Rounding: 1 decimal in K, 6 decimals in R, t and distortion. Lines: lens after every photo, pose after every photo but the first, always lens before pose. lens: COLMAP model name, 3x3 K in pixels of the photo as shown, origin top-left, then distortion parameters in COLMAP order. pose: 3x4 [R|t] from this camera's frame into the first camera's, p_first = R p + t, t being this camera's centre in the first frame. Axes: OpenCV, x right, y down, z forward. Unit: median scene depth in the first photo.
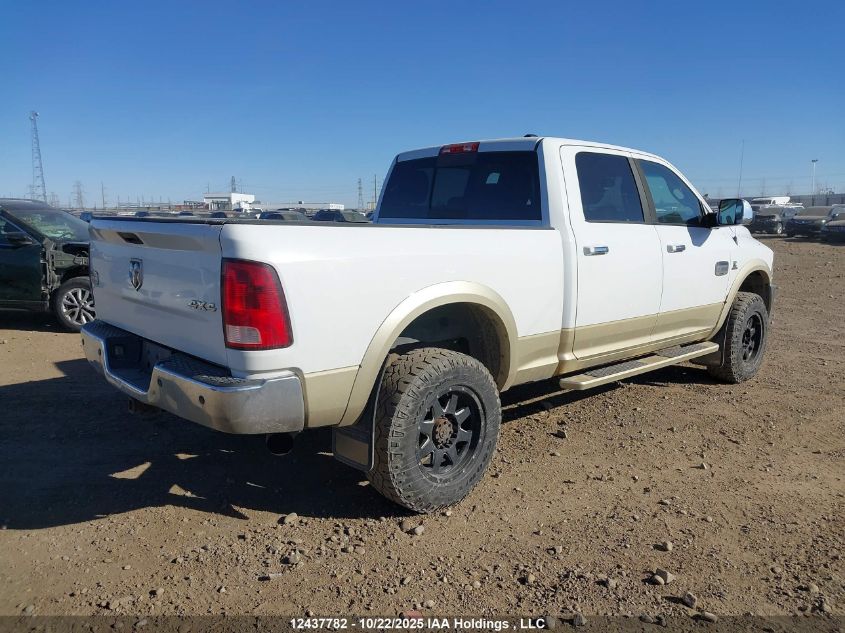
lens RADIAL K [[654.0, 0, 429.2], [0, 654.0, 310.4], [0, 0, 1]] dist [0.049155, -0.069232]
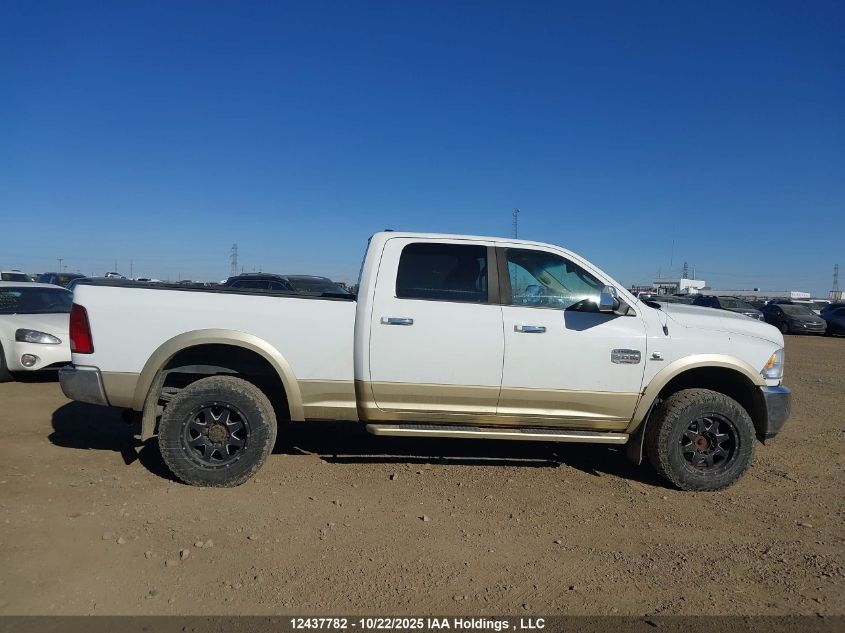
lens RADIAL K [[654.0, 0, 429.2], [0, 654.0, 310.4], [0, 0, 1]] dist [0.049155, -0.069232]
pose [[0.802271, 0.052878, -0.594613, 1.024426], [-0.126791, 0.988436, -0.083170, -0.018388], [0.583339, 0.142117, 0.799699, 0.060634]]
